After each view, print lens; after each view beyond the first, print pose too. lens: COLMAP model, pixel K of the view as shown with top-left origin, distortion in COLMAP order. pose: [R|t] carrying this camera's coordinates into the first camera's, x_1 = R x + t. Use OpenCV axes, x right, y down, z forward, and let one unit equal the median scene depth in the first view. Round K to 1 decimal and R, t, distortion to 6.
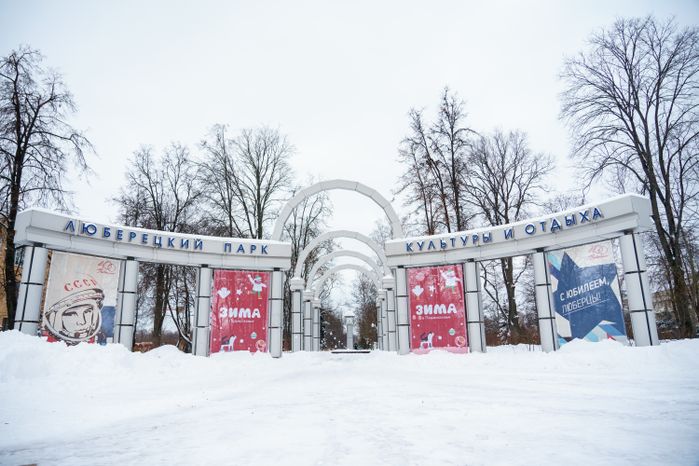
lens RADIAL K [[480.5, 0, 349.5], [0, 480.5, 233.0], [0, 0, 1]] dist [-0.000721, 0.006353]
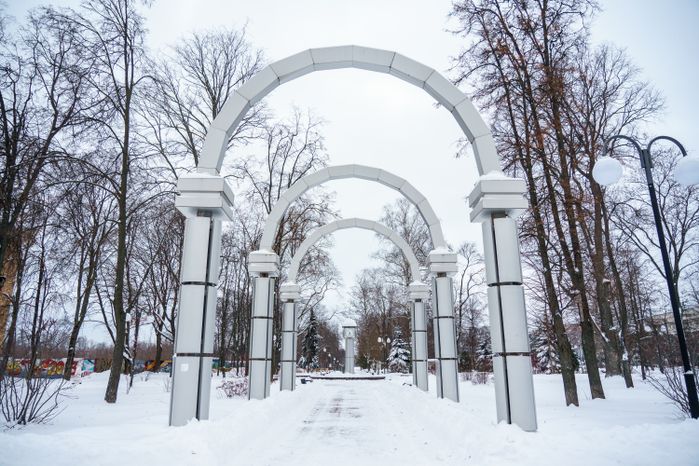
lens RADIAL K [[480.5, 0, 349.5], [0, 480.5, 233.0], [0, 0, 1]] dist [-0.000721, 0.006353]
pose [[0.999845, 0.016827, 0.005239, -0.005290], [-0.016657, 0.999380, -0.031026, 0.046889], [-0.005758, 0.030934, 0.999505, 0.234401]]
